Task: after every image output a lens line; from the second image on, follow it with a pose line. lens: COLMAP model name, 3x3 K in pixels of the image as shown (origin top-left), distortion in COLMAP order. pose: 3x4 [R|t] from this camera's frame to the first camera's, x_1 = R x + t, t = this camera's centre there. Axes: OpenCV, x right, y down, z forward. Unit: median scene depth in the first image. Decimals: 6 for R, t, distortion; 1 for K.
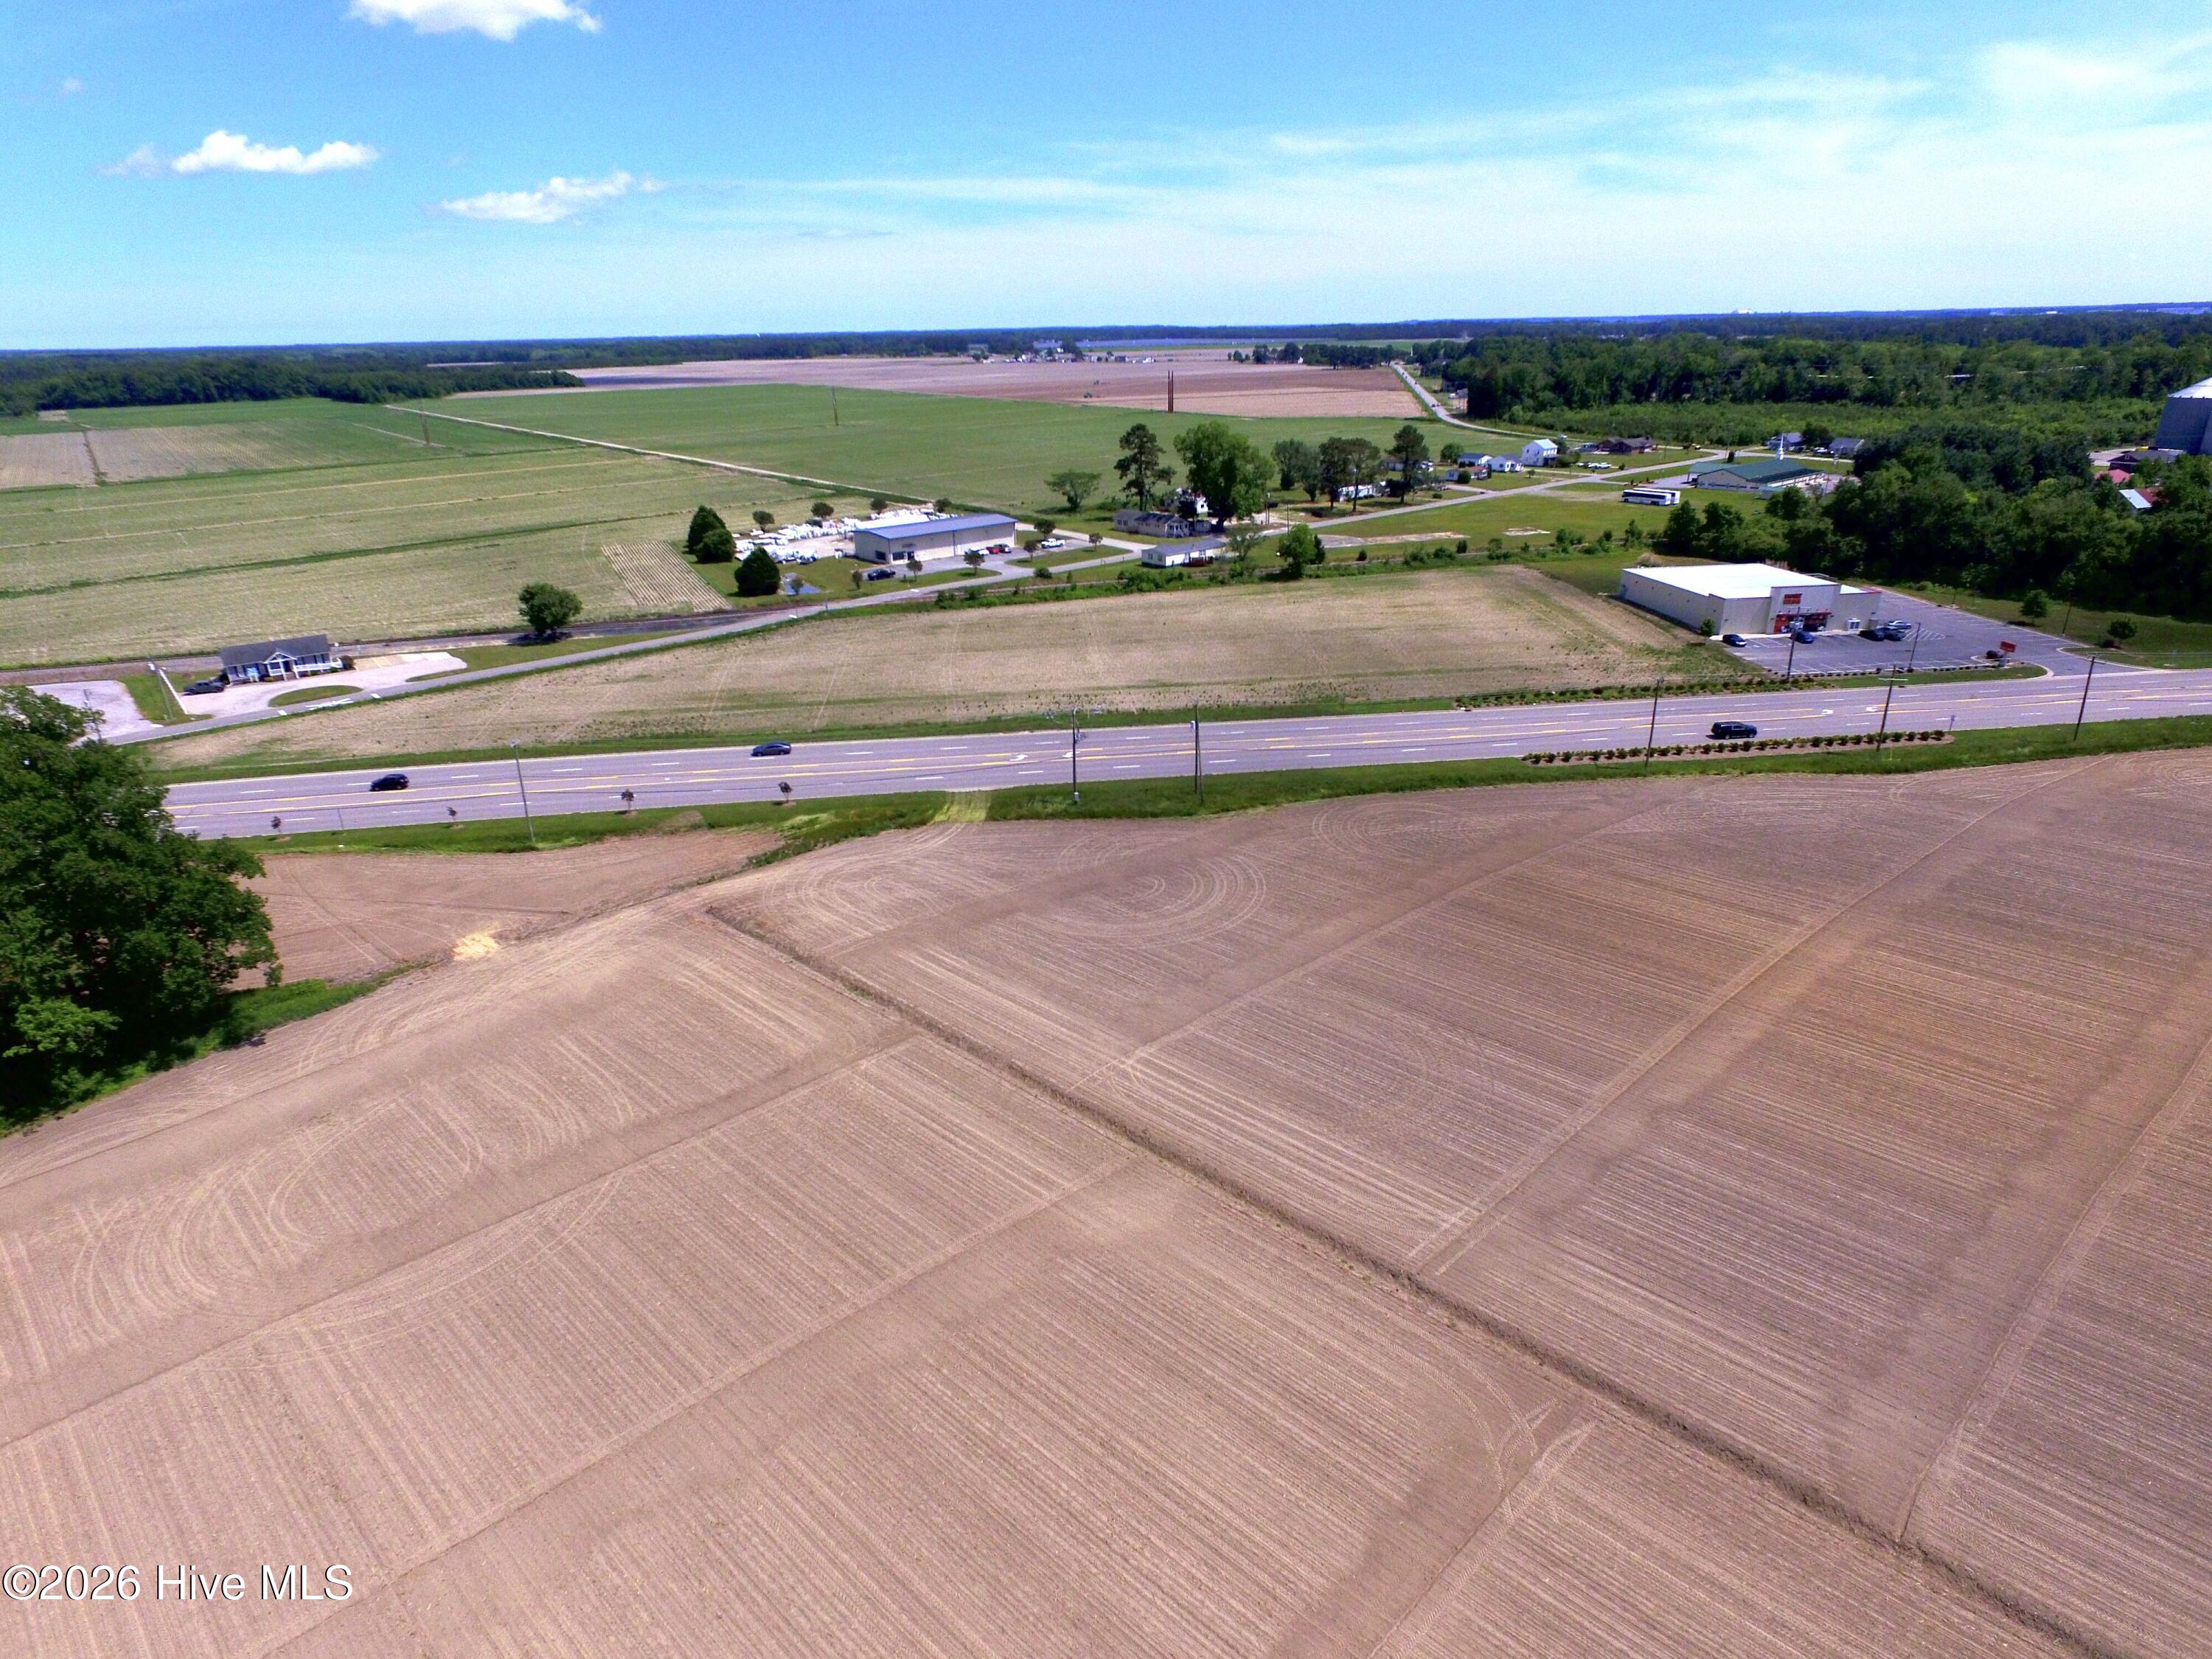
lens RADIAL K [[1276.5, 0, 1102.5], [0, 1276.5, 837.3], [0, 0, 1]] dist [-0.018477, 0.020170]
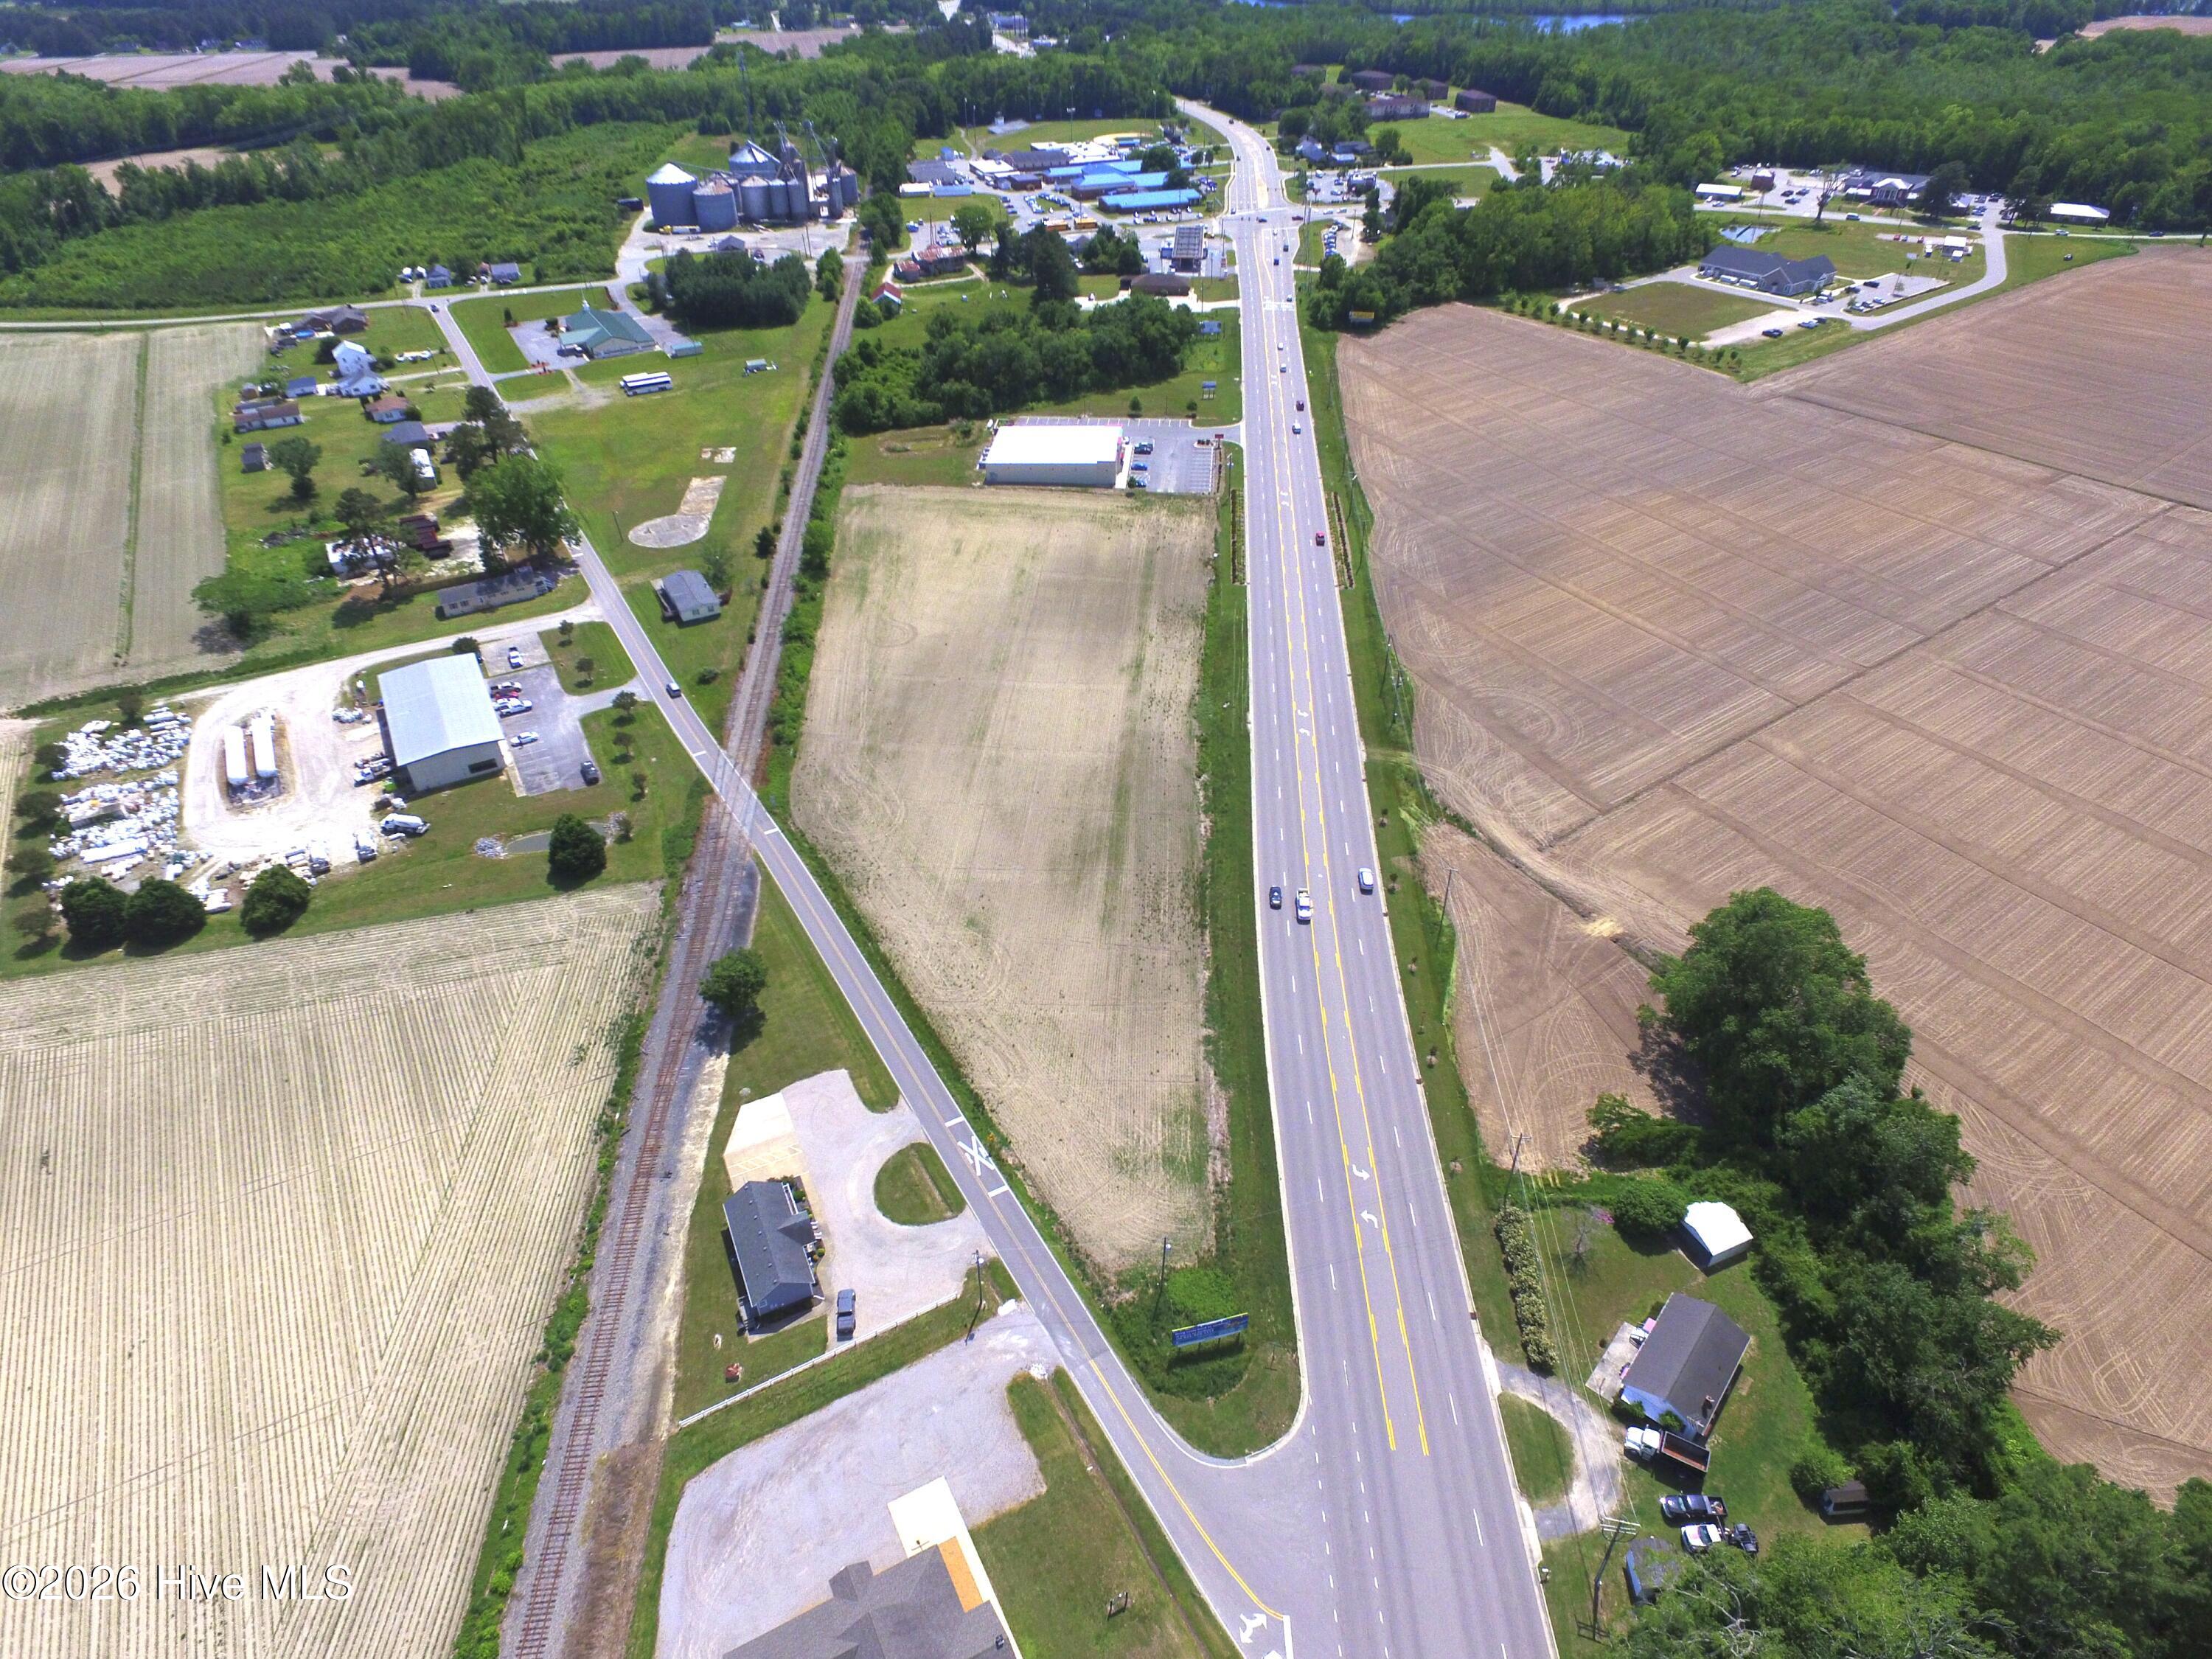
lens RADIAL K [[1276.5, 0, 1102.5], [0, 1276.5, 837.3], [0, 0, 1]] dist [-0.018477, 0.020170]
pose [[0.192790, -0.576266, 0.794198, -0.990904], [0.371397, 0.792020, 0.484529, -0.561288], [-0.908238, 0.201550, 0.366717, 0.501481]]
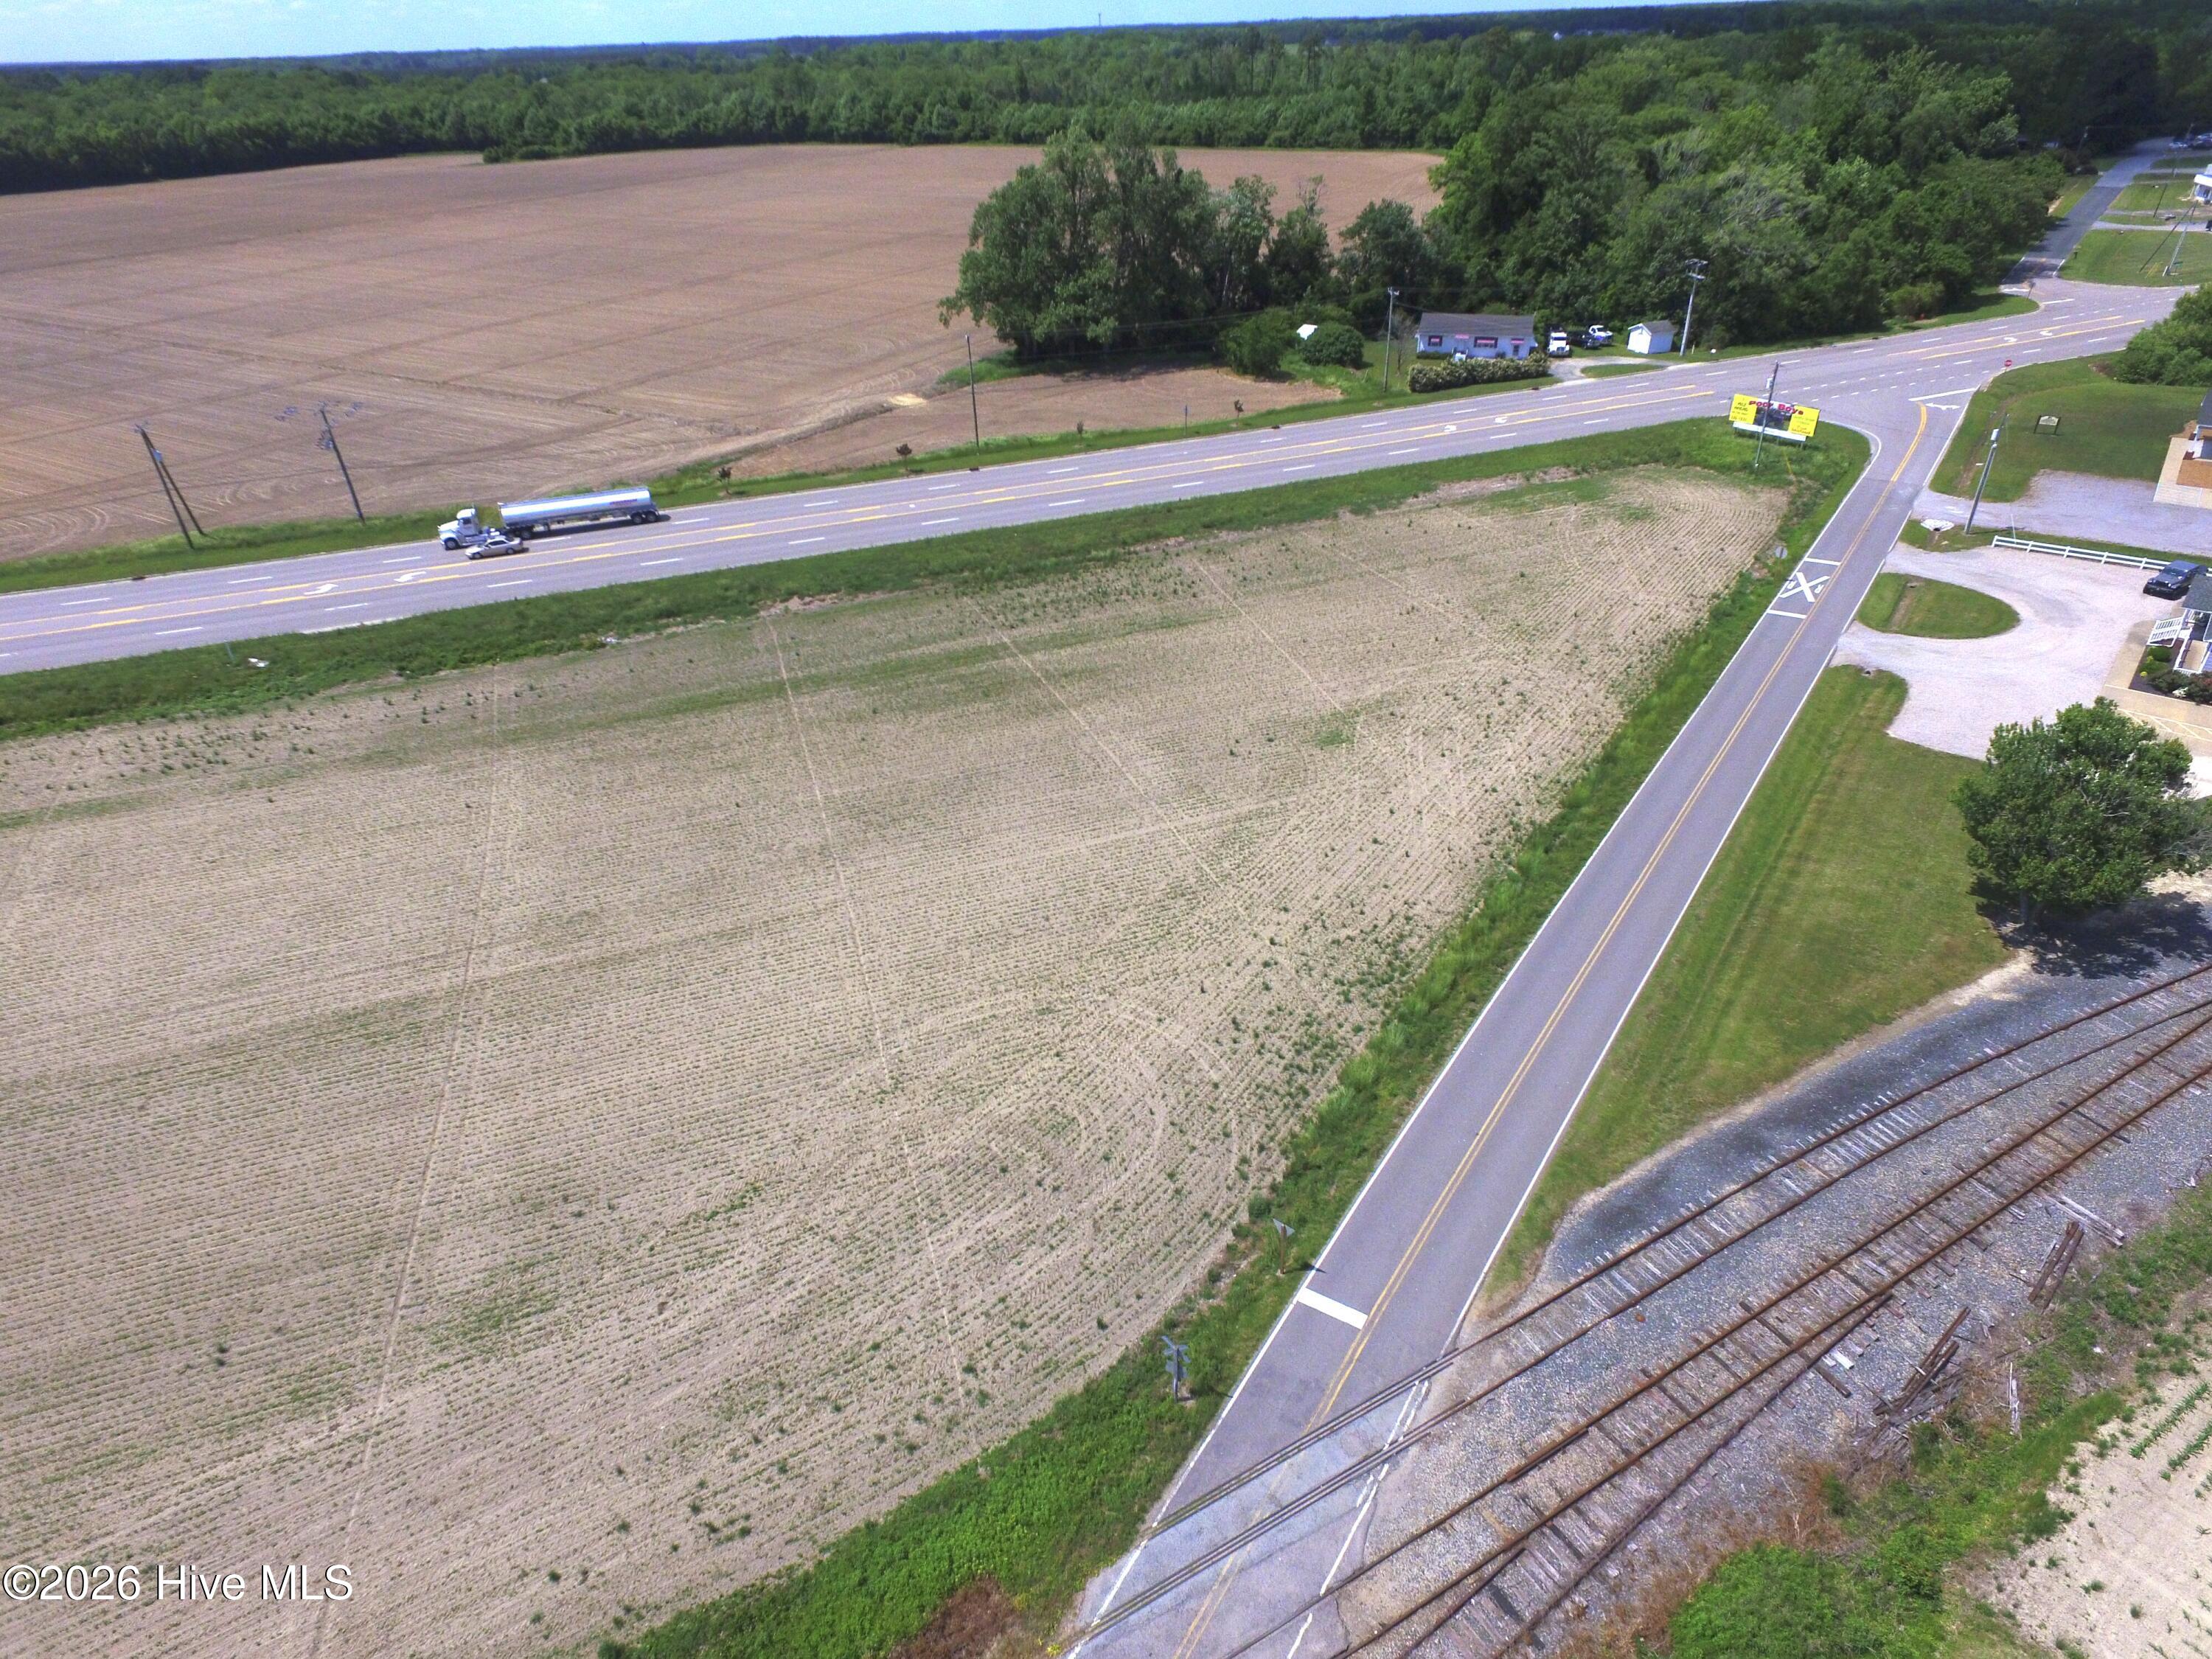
lens RADIAL K [[1270.1, 0, 1099.3], [0, 1270.1, 834.0], [0, 0, 1]] dist [-0.015001, 0.016338]
pose [[-0.973913, 0.162180, -0.158715, -0.209941], [-0.034991, 0.583732, 0.811192, -0.386337], [0.224206, 0.795584, -0.562830, 1.130726]]
